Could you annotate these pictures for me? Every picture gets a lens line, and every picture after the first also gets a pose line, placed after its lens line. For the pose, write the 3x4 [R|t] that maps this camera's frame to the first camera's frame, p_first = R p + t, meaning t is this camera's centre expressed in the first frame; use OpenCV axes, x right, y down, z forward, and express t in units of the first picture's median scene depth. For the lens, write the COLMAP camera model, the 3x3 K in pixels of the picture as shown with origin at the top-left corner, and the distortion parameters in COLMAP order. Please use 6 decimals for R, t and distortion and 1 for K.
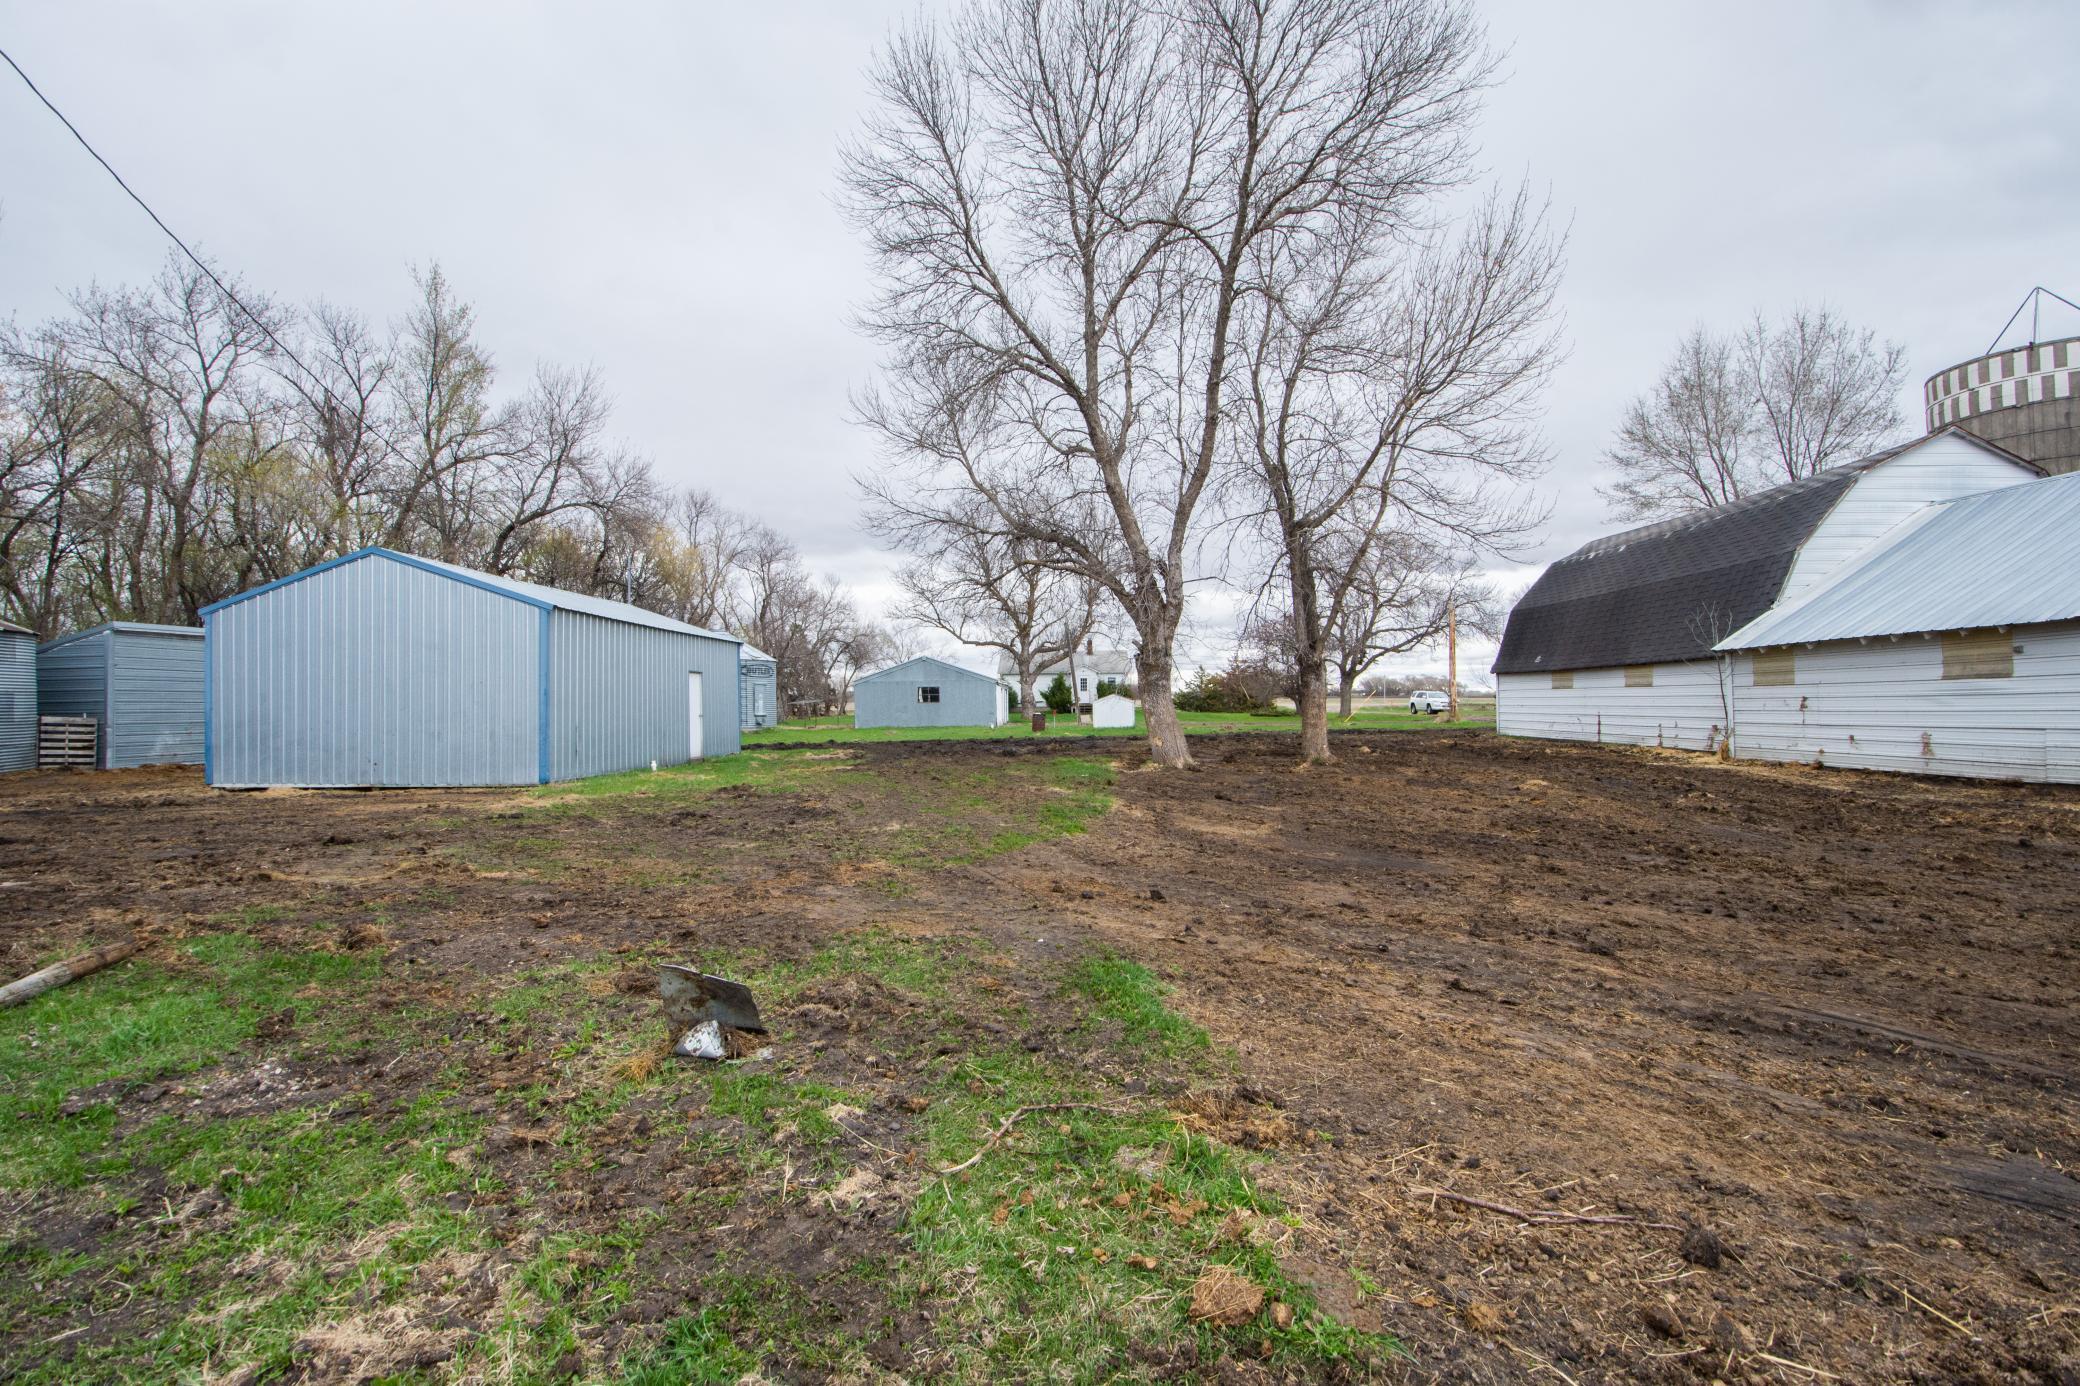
lens RADIAL K [[920.5, 0, 1040.0], [0, 920.5, 693.0], [0, 0, 1]] dist [-0.010716, -0.008917]
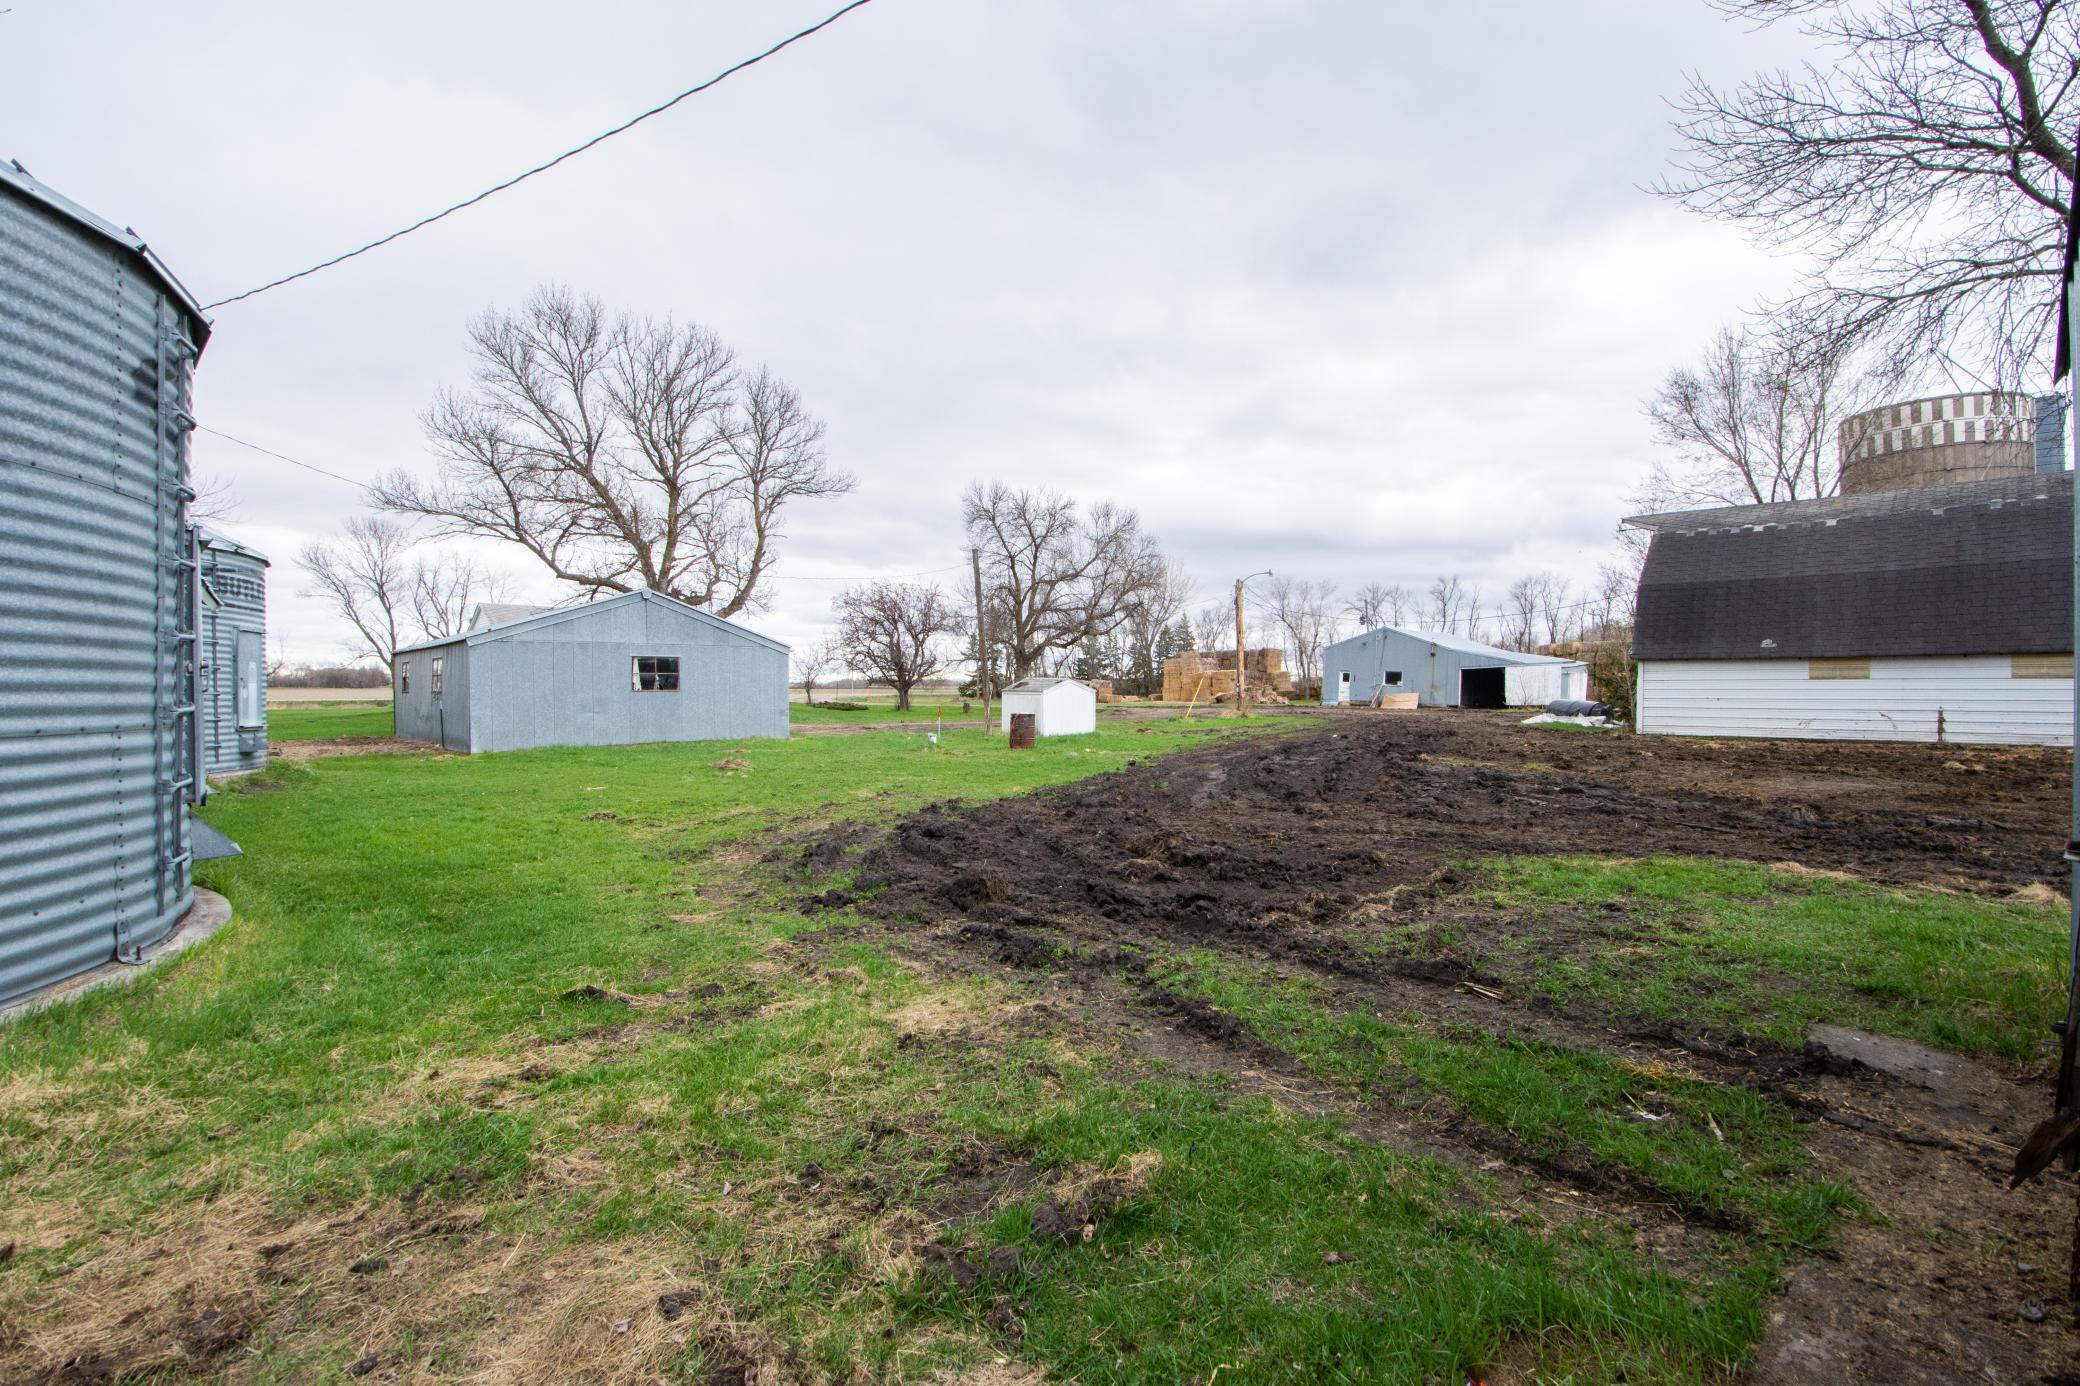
lens RADIAL K [[920.5, 0, 1040.0], [0, 920.5, 693.0], [0, 0, 1]] dist [-0.010716, -0.008917]
pose [[0.710340, 0.004096, 0.703847, -0.579470], [-0.011313, 0.999920, 0.005599, 0.012525], [-0.703768, -0.011940, 0.710330, 0.993404]]
